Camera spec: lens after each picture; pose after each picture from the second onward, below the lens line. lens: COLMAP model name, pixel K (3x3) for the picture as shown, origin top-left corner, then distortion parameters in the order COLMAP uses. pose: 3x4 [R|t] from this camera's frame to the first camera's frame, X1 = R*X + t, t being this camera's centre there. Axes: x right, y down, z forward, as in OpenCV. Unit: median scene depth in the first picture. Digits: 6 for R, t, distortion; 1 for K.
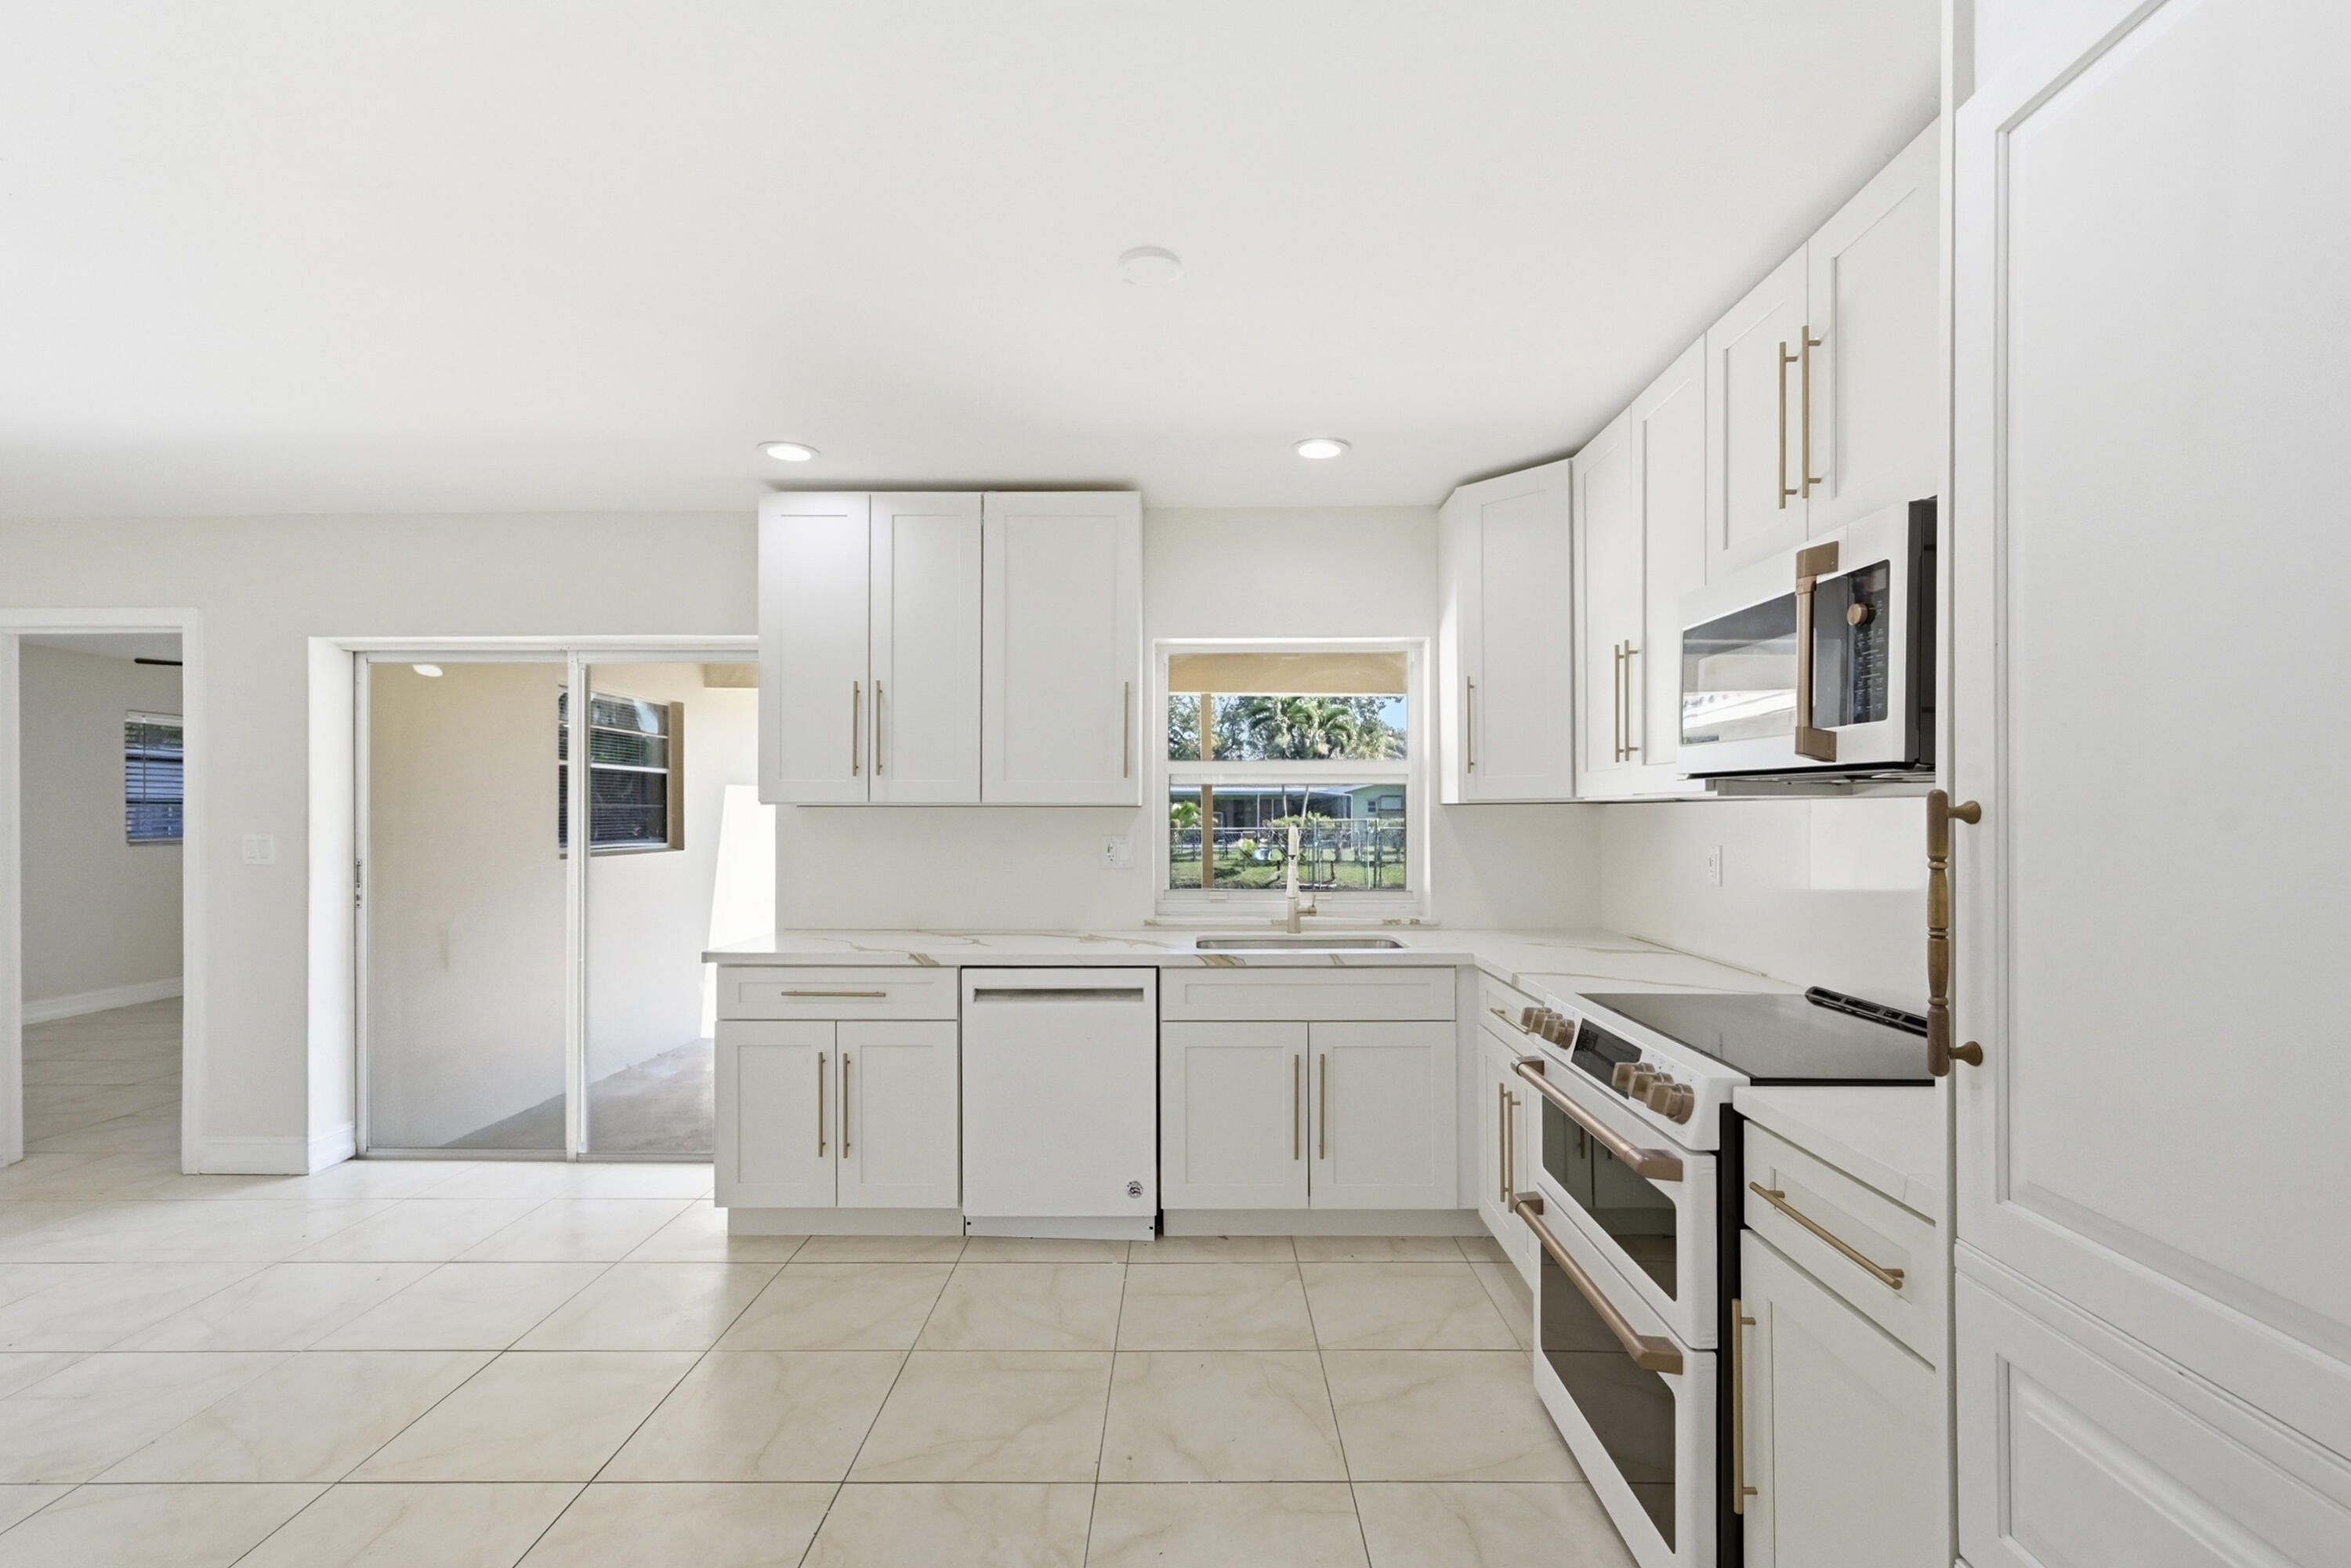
lens RADIAL K [[1036.6, 0, 1184.7], [0, 1036.6, 815.3], [0, 0, 1]] dist [-0.001287, 0.000036]
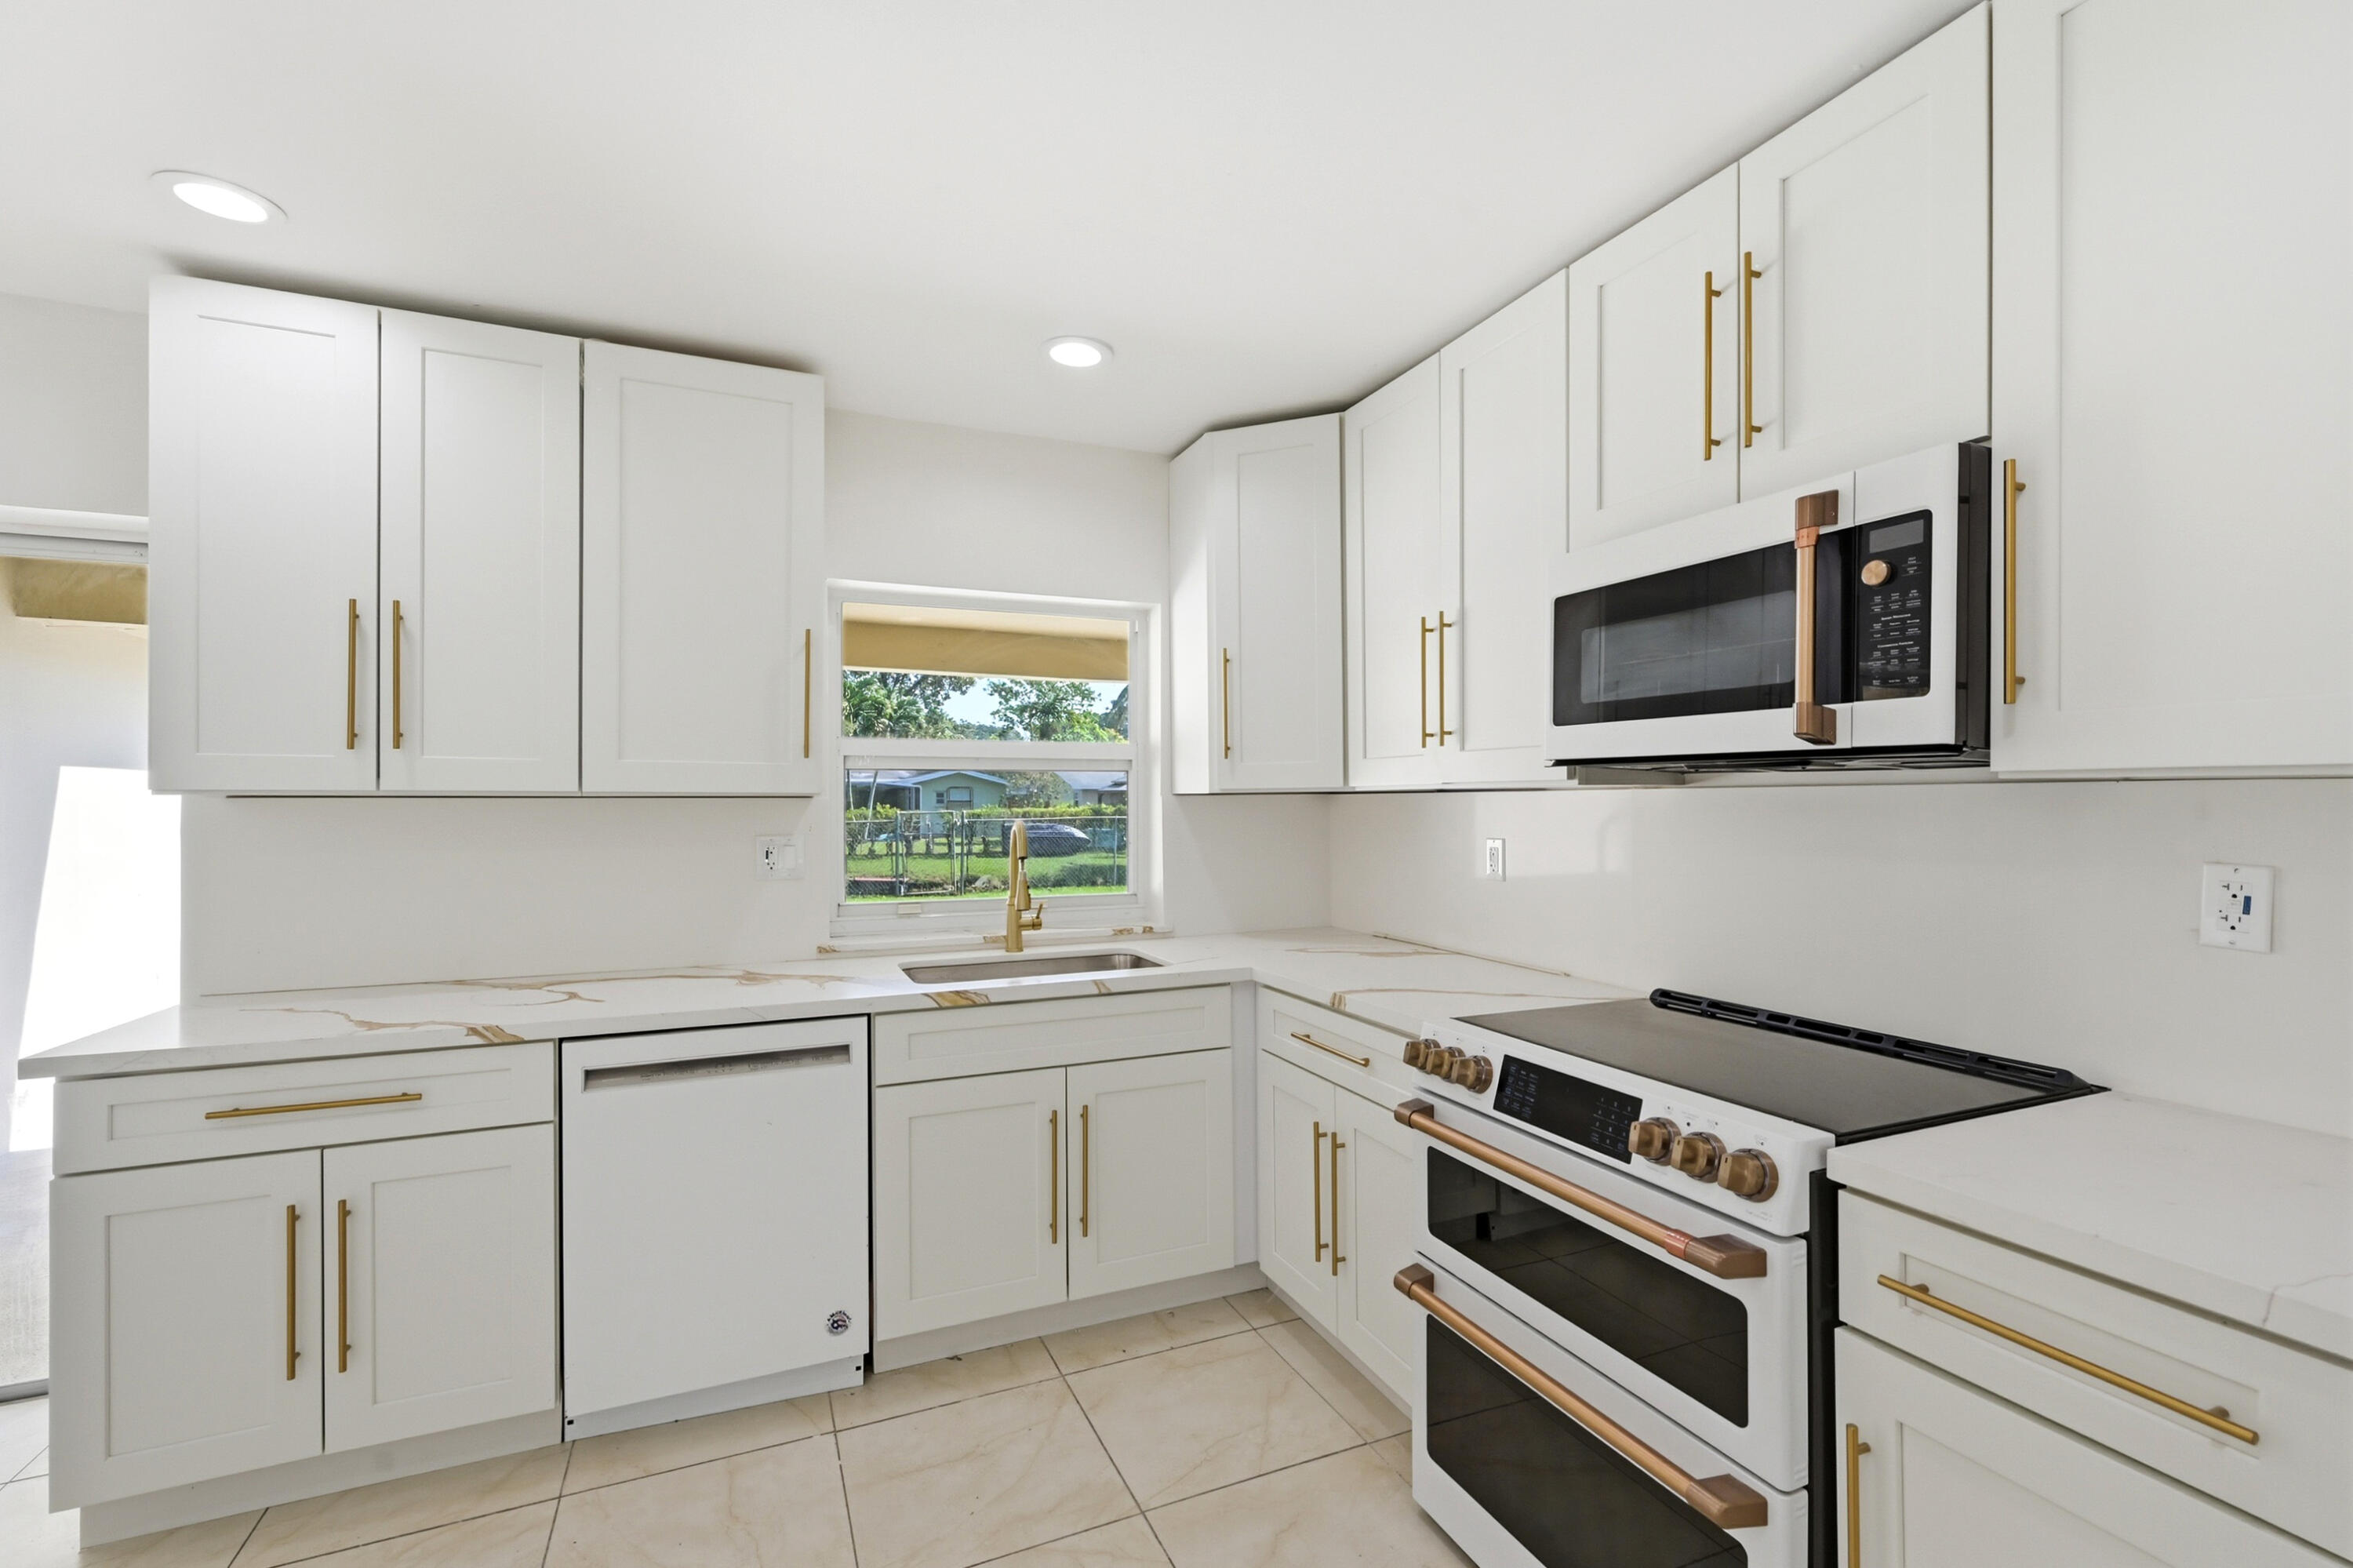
lens RADIAL K [[1017.4, 0, 1180.7], [0, 1017.4, 801.7], [0, 0, 1]] dist [-0.000606, 0.000354]
pose [[0.912562, -0.001754, 0.408935, -0.120384], [0.003723, 0.999985, -0.004017, -0.001316], [-0.408922, 0.005188, 0.912555, 0.247621]]
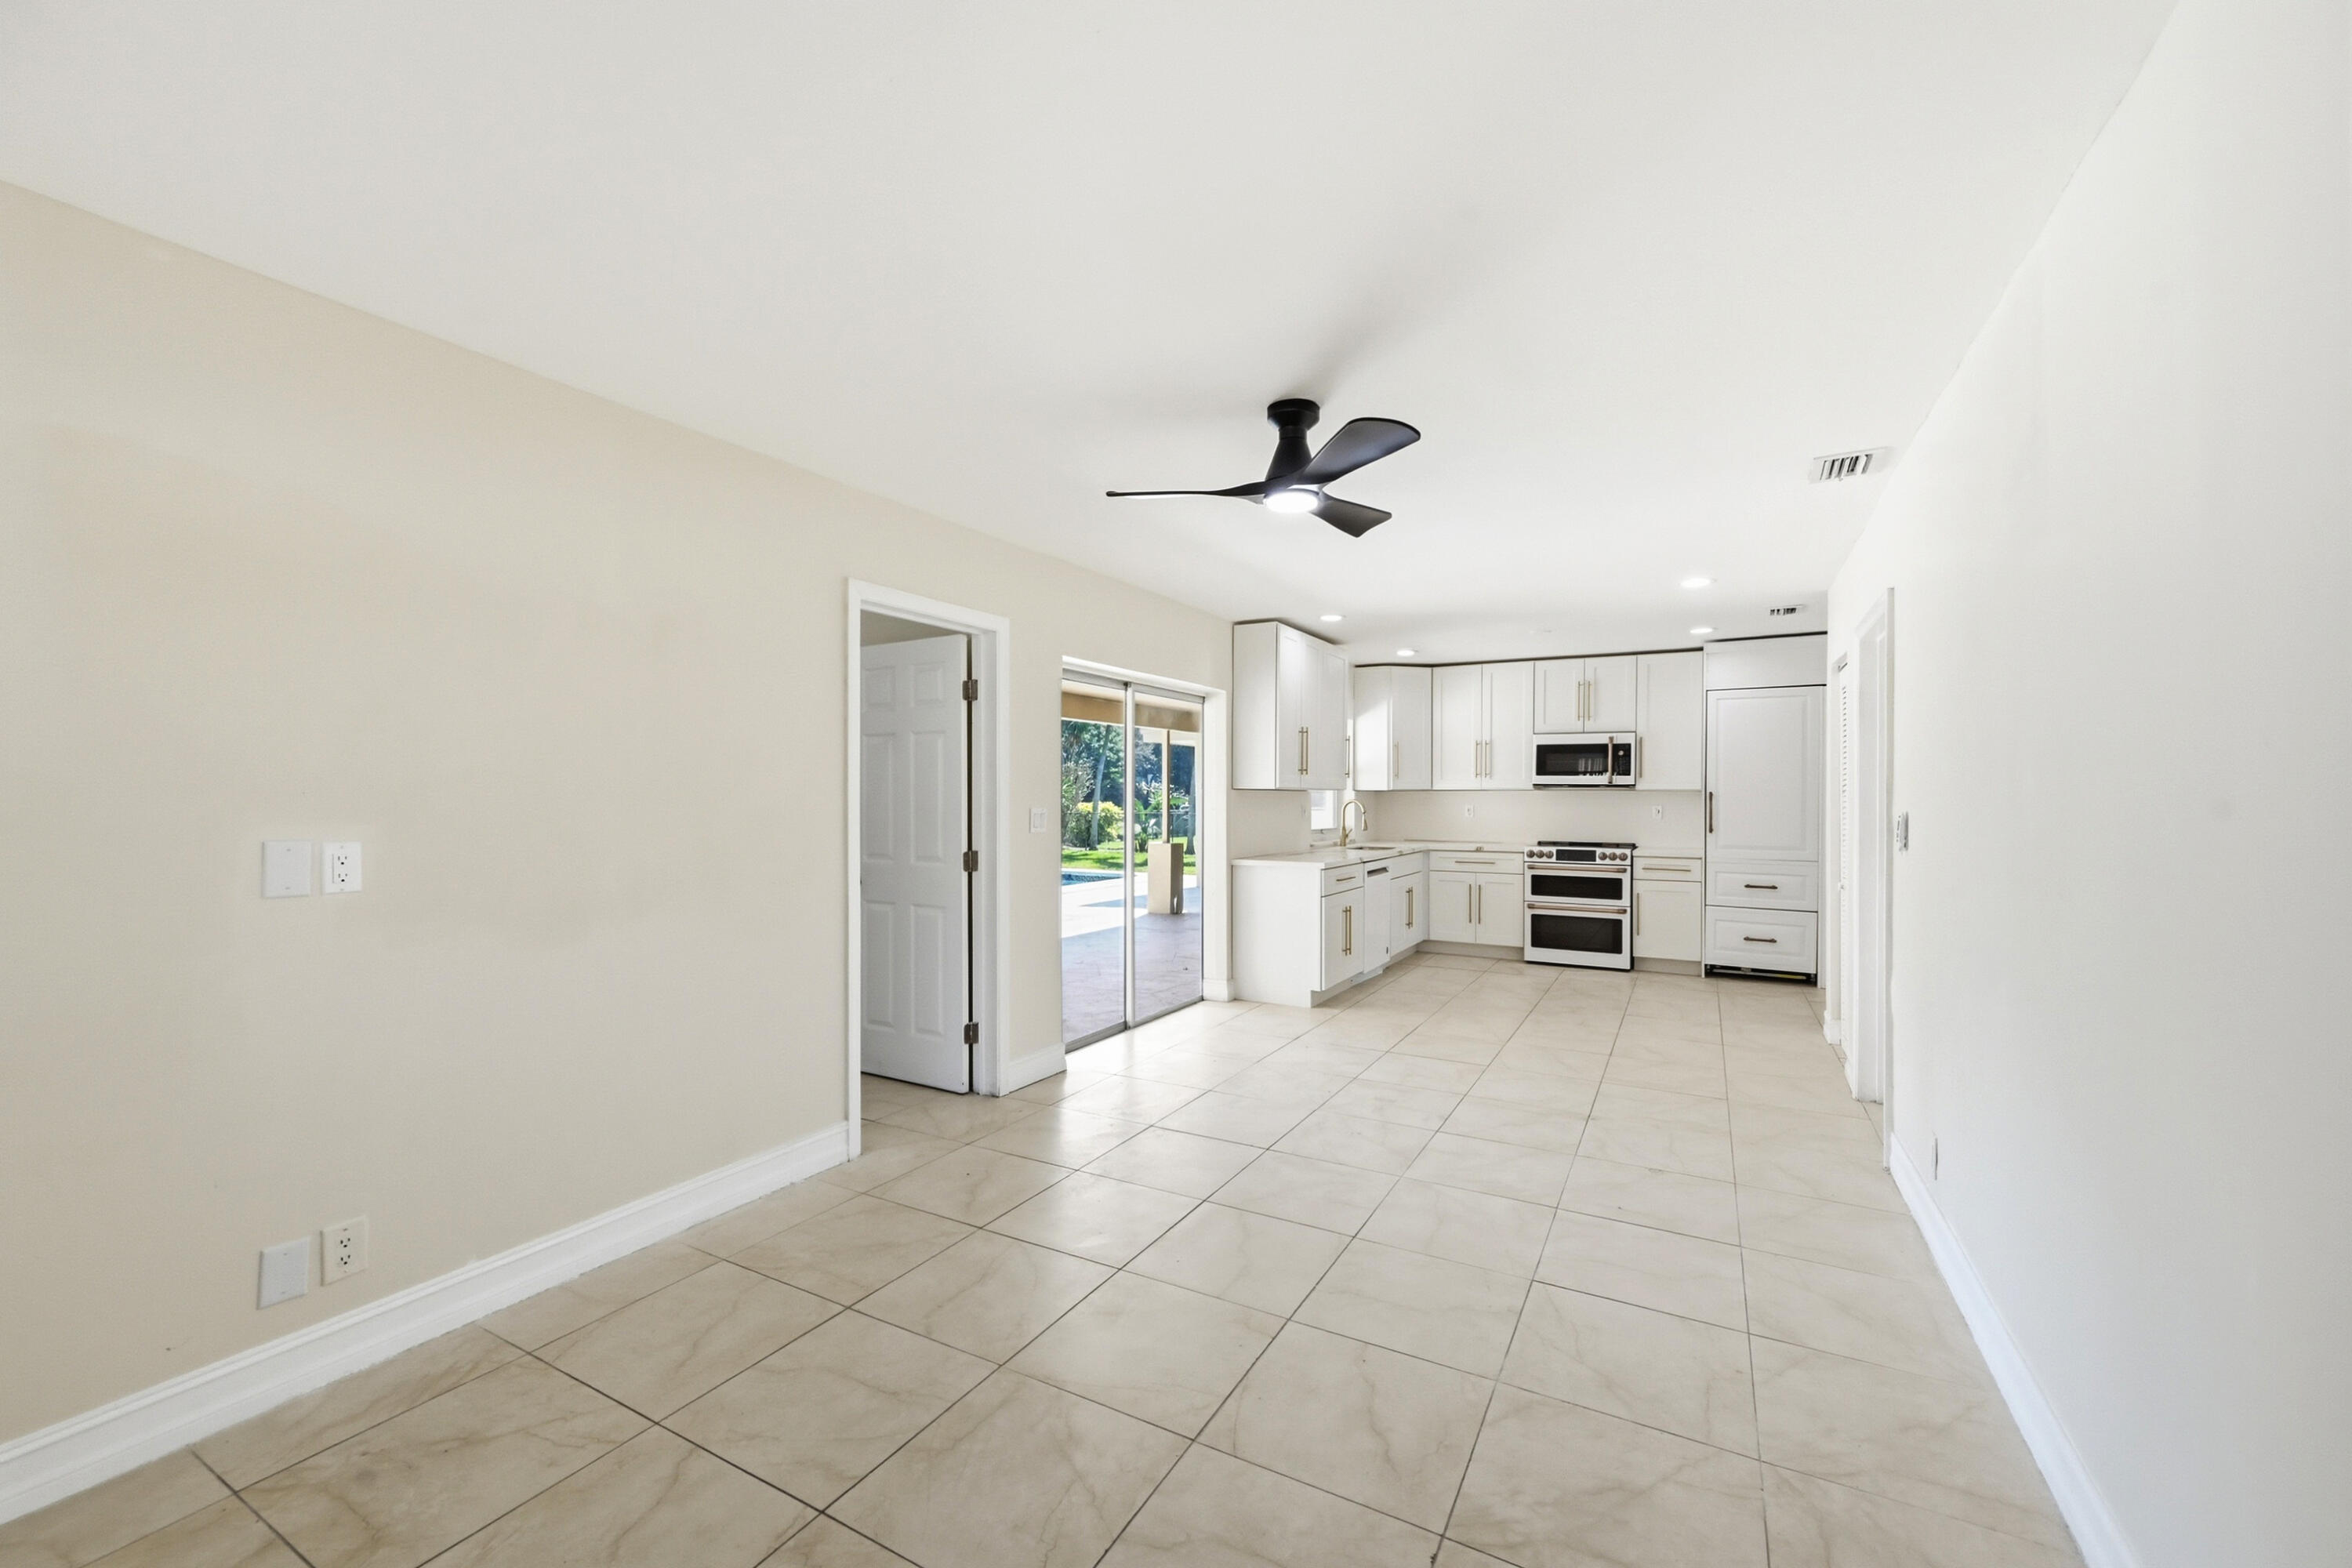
lens RADIAL K [[945.2, 0, 1179.7], [0, 945.2, 795.3], [0, 0, 1]] dist [0.000408, 0.000000]
pose [[0.478555, 0.001596, 0.878056, -2.204731], [-0.000944, 0.999999, -0.001303, 0.004628], [-0.878057, -0.000206, 0.478556, 0.374357]]
